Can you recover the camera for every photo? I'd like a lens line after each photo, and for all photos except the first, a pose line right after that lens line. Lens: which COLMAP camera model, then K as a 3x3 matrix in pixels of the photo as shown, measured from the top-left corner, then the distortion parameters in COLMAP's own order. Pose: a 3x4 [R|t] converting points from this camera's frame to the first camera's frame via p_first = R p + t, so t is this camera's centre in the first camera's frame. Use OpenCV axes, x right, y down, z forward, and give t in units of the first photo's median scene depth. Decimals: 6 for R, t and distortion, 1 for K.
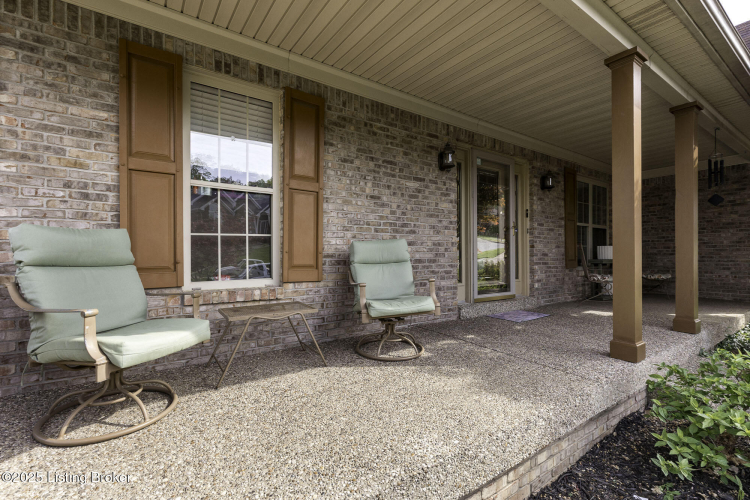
lens RADIAL K [[346.7, 0, 376.0], [0, 346.7, 250.3], [0, 0, 1]] dist [0.014389, -0.000643]
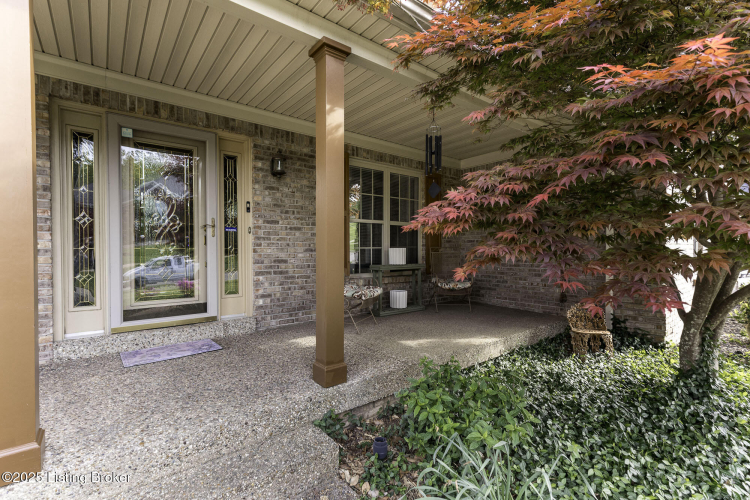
lens RADIAL K [[346.7, 0, 373.5], [0, 346.7, 251.7], [0, 0, 1]] dist [0.014389, -0.000643]
pose [[0.998838, -0.001472, 0.048164, 0.878593], [0.000307, 0.999707, 0.024185, -0.035801], [-0.048186, -0.024142, 0.998547, 0.303404]]
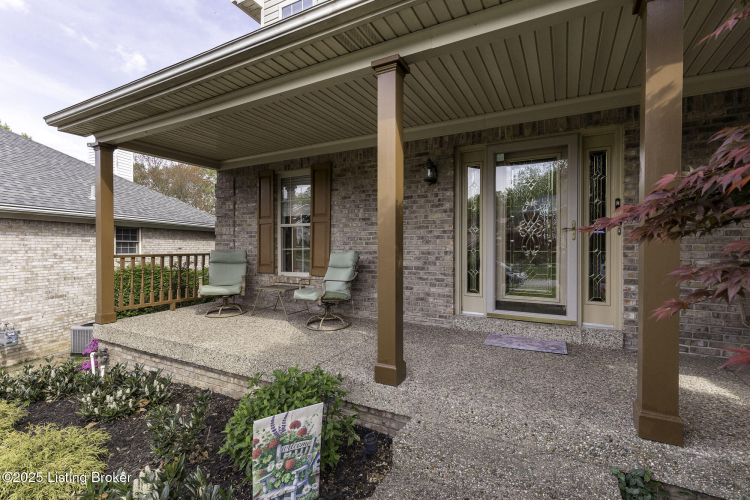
lens RADIAL K [[346.7, 0, 375.4], [0, 346.7, 249.8], [0, 0, 1]] dist [0.014389, -0.000643]
pose [[0.434689, 0.008944, -0.900536, 1.092985], [0.010520, 0.999832, 0.015008, -0.046143], [0.900519, -0.015998, 0.434521, 0.387349]]
